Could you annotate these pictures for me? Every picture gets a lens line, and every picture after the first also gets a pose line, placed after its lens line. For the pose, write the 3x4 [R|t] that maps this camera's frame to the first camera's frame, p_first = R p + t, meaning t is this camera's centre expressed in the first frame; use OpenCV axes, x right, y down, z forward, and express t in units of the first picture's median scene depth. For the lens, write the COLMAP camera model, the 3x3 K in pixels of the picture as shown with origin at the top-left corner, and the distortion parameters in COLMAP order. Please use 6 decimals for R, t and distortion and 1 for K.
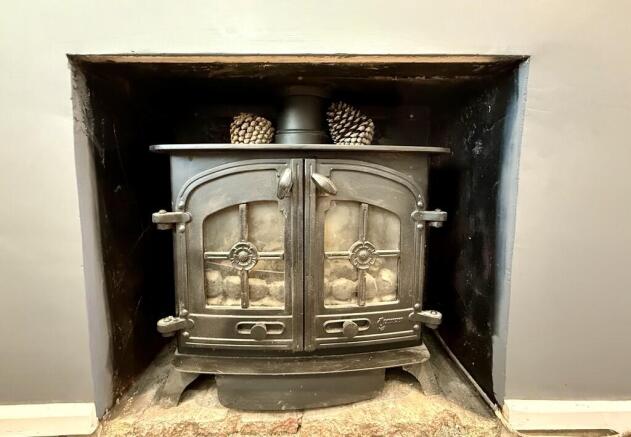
lens RADIAL K [[294.7, 0, 311.7], [0, 294.7, 214.0], [0, 0, 1]] dist [-0.003038, 0.000913]
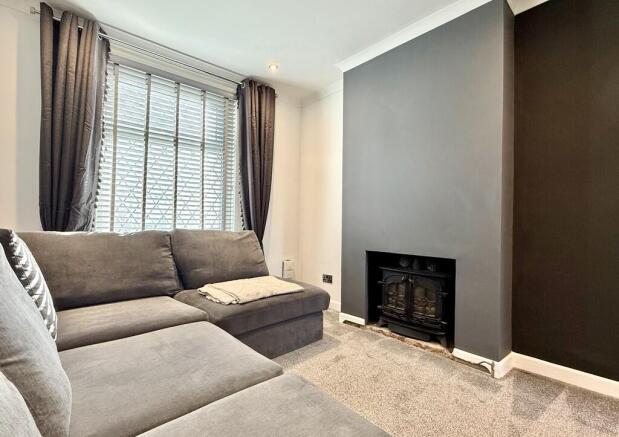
lens RADIAL K [[288.9, 0, 309.2], [0, 288.9, 219.9], [0, 0, 1]] dist [-0.010901, 0.002253]
pose [[0.661615, -0.000001, -0.749843, 1.994068], [-0.091849, 0.992469, -0.081043, -0.467101], [0.744197, 0.122492, 0.656633, -2.699780]]
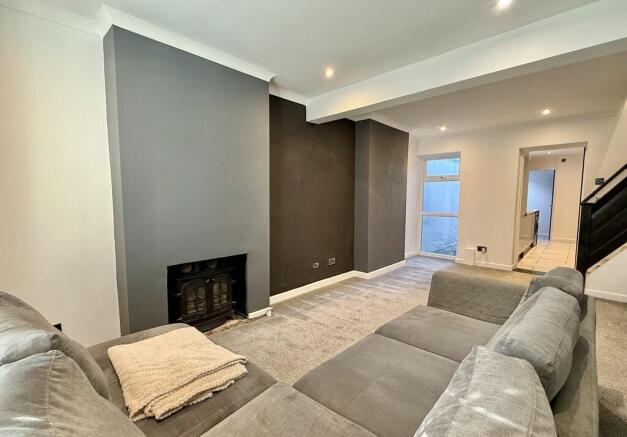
lens RADIAL K [[292.9, 0, 312.0], [0, 292.9, 219.8], [0, 0, 1]] dist [-0.003038, 0.000913]
pose [[0.695758, -0.054267, 0.716223, -2.078540], [0.066101, 0.997748, 0.011385, -0.975670], [-0.715228, 0.039422, 0.697778, -3.319931]]
